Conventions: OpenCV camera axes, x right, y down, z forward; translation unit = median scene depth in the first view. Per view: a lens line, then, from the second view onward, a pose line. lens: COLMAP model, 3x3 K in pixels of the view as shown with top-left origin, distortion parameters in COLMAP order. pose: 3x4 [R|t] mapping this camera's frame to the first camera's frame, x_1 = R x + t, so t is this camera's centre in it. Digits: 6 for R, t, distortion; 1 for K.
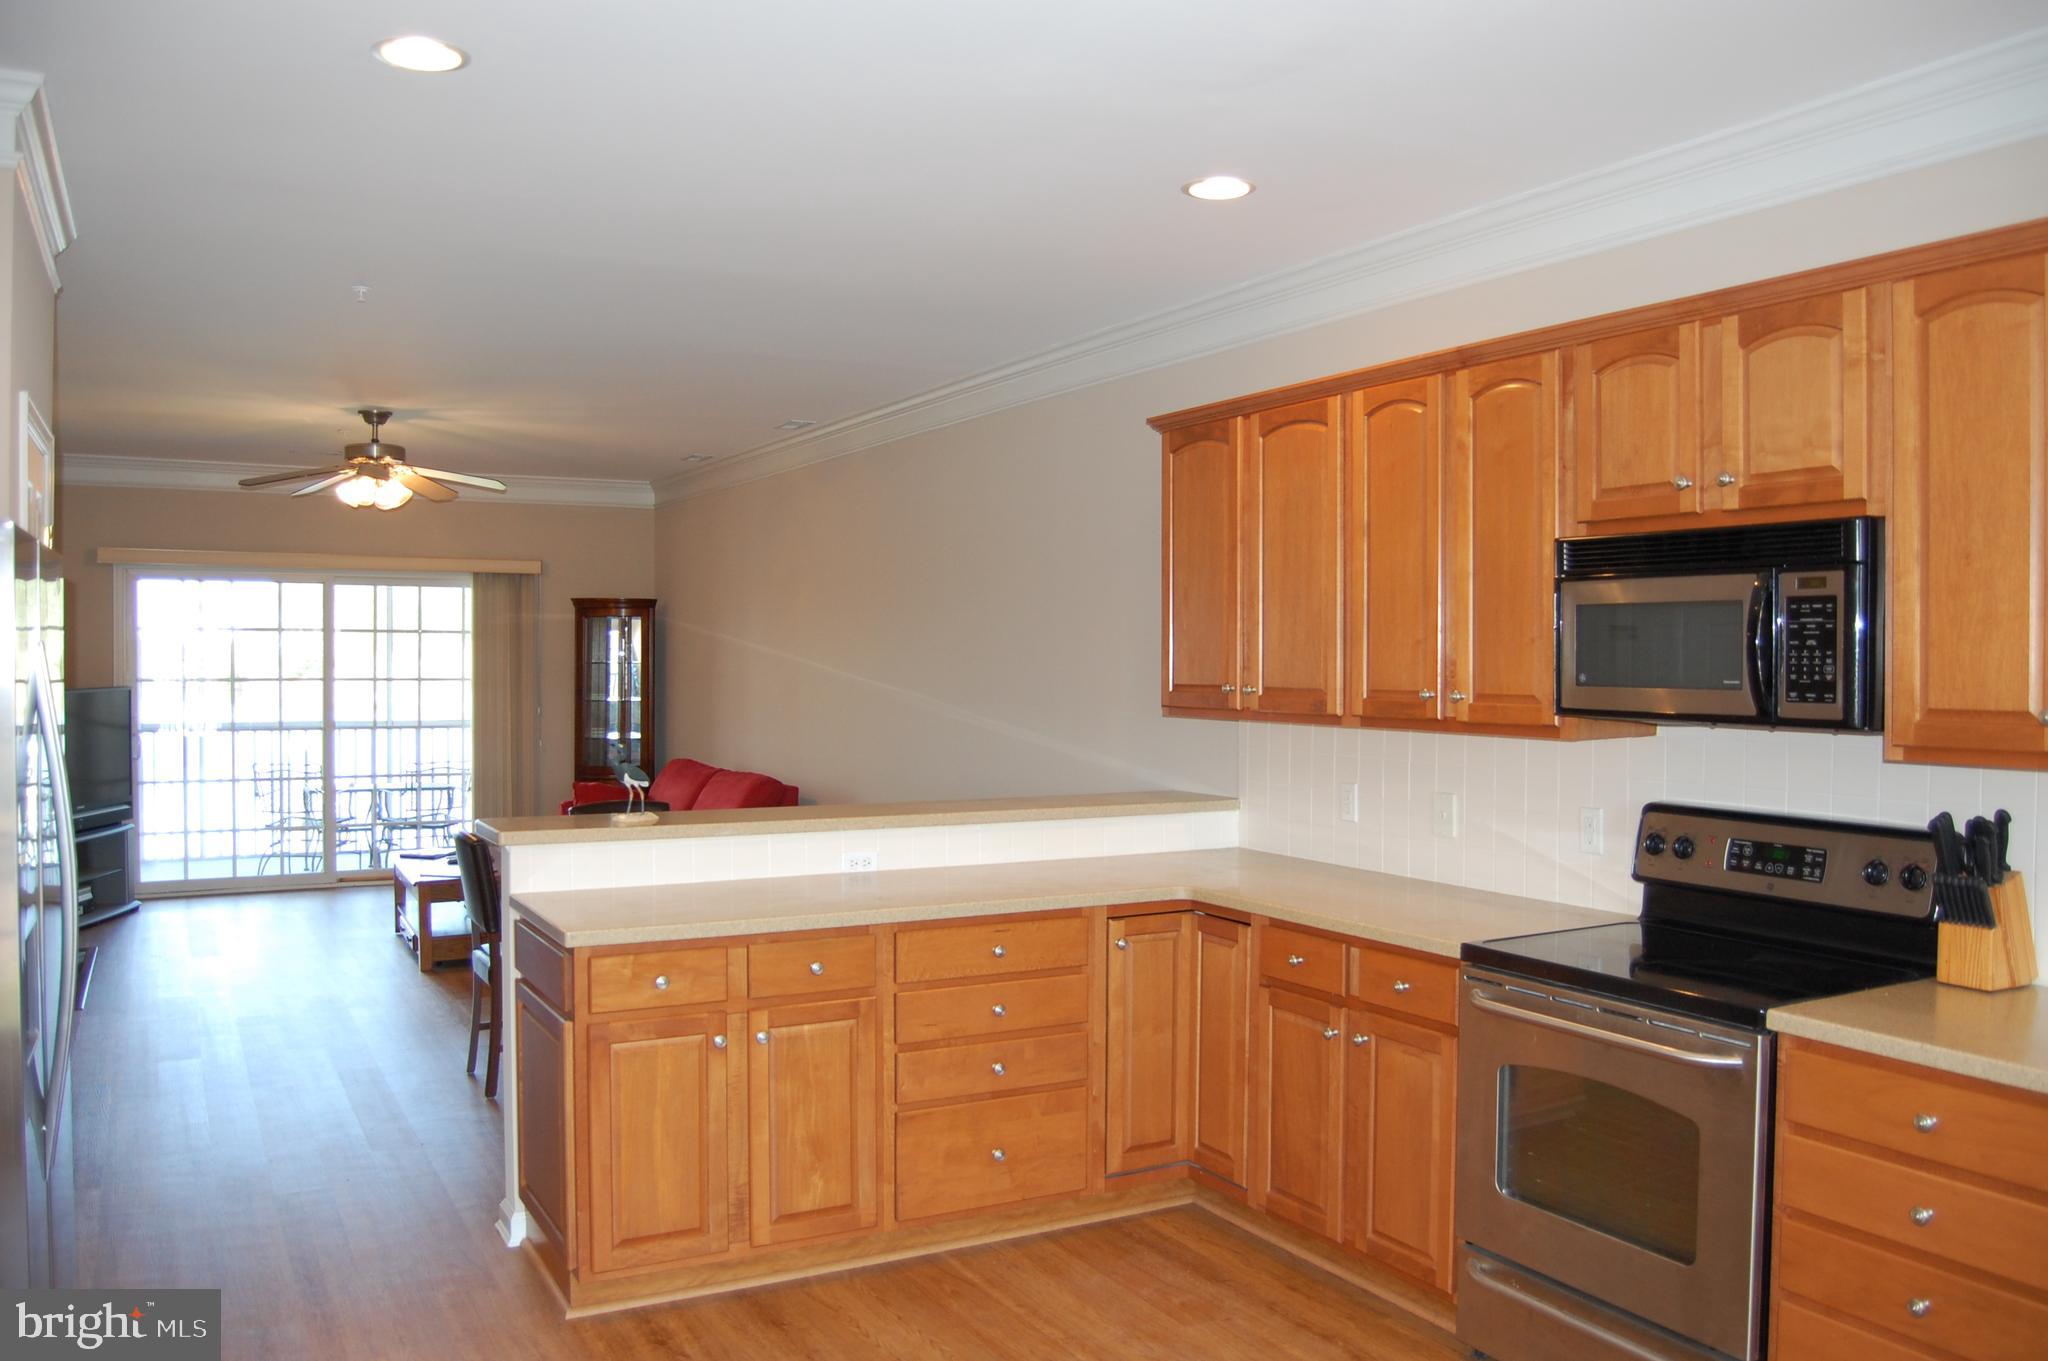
lens RADIAL K [[1606.9, 0, 1024.0], [0, 1606.9, 680.5], [0, 0, 1]] dist [-0.053476, 0.001078]
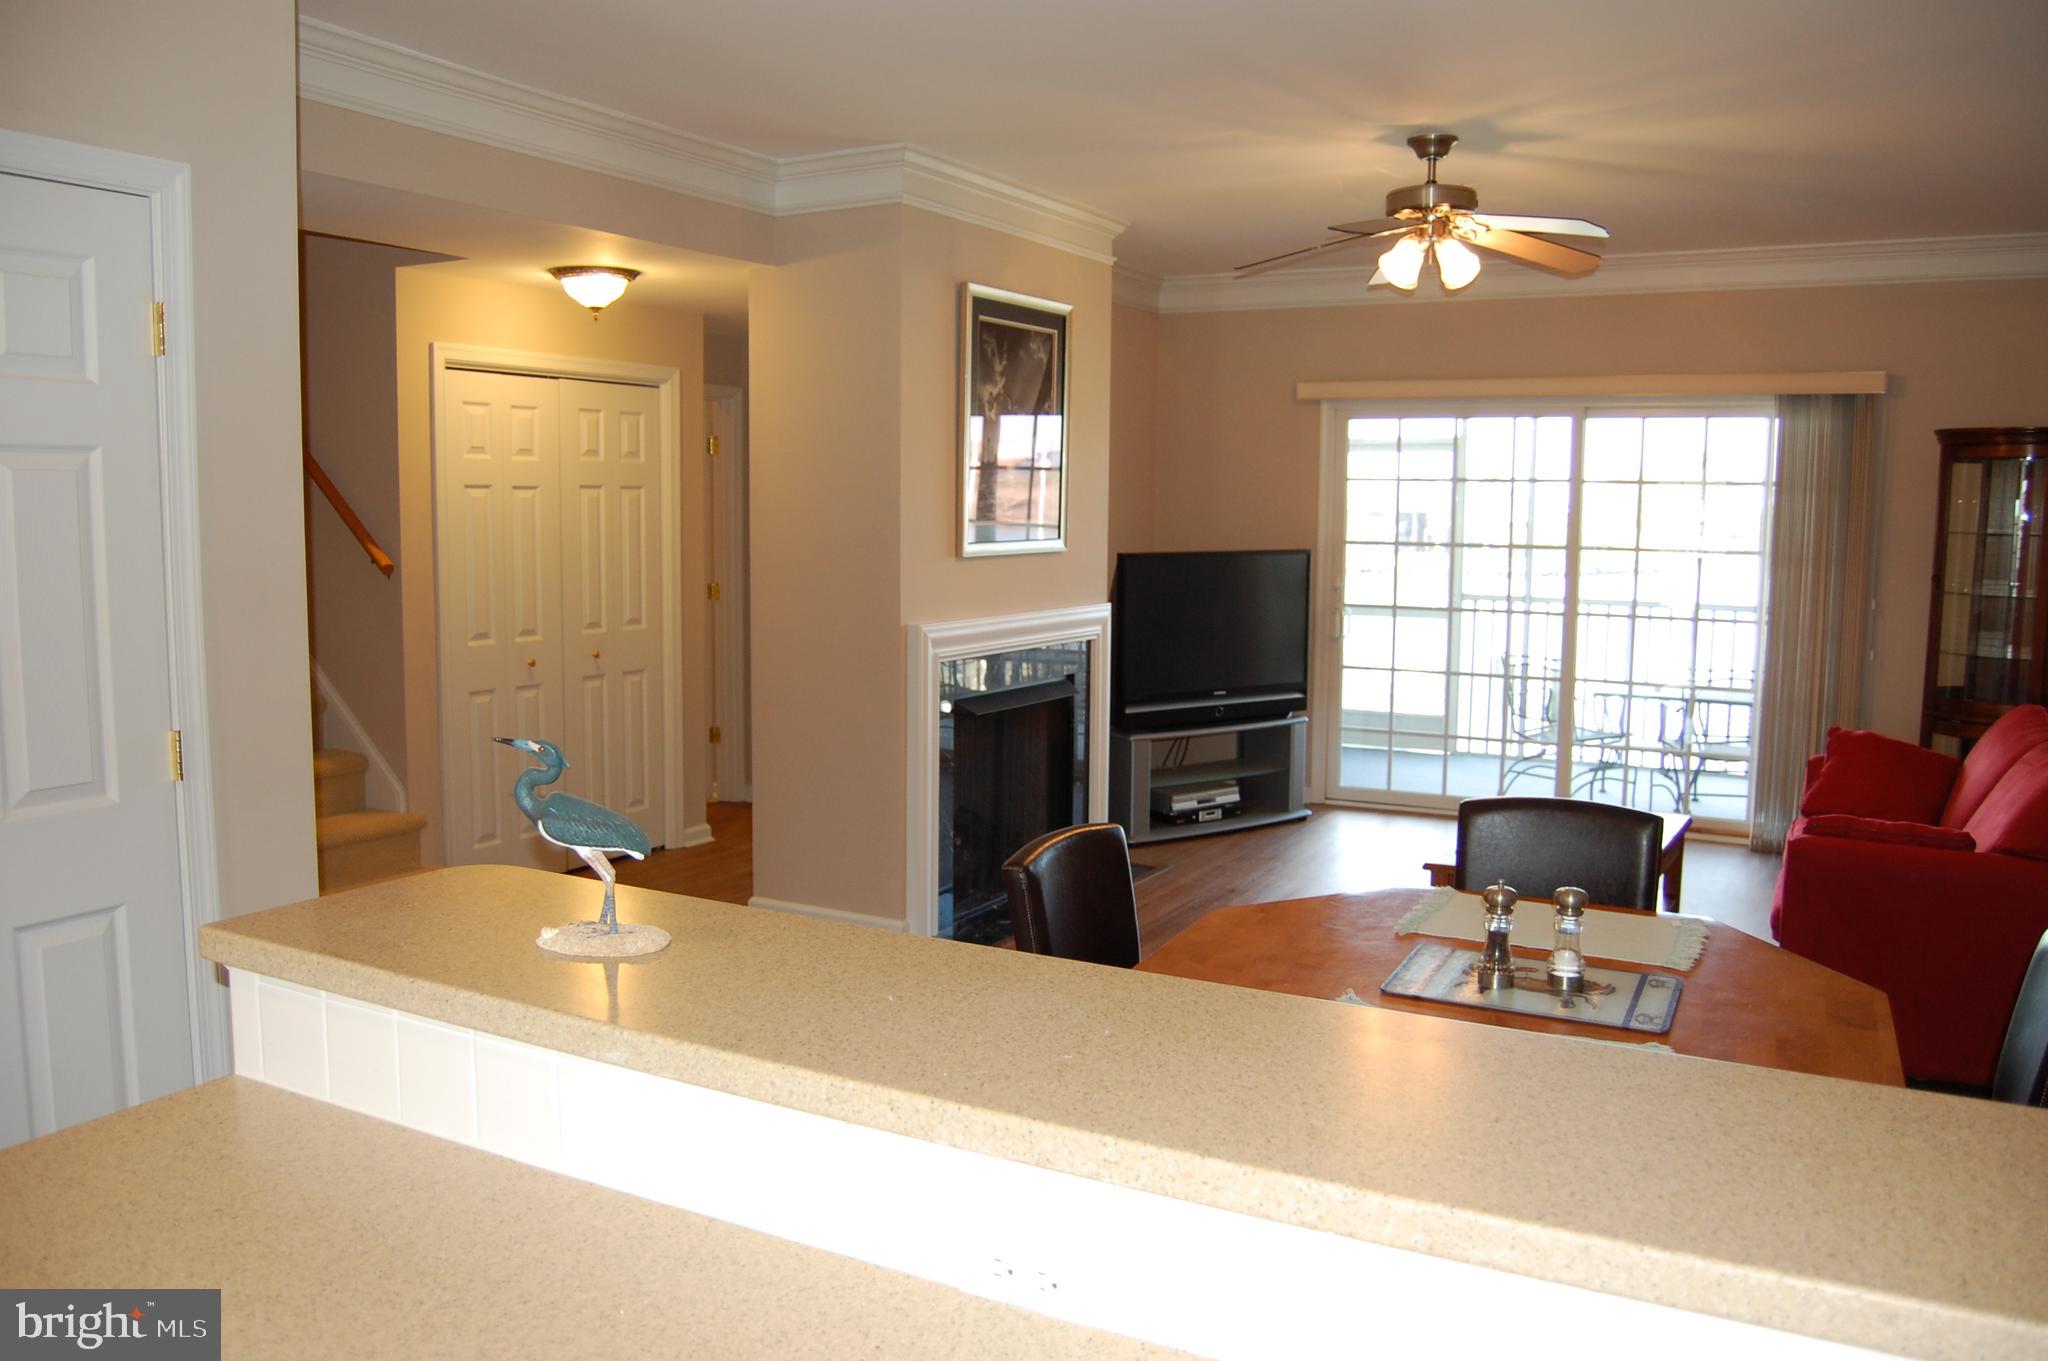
lens RADIAL K [[1606.9, 0, 1024.0], [0, 1606.9, 680.5], [0, 0, 1]] dist [-0.053476, 0.001078]
pose [[0.543678, 0.092937, -0.834132, 0.052073], [-0.022661, 0.995113, 0.096103, -0.005175], [0.838988, -0.033346, 0.543127, 0.400036]]
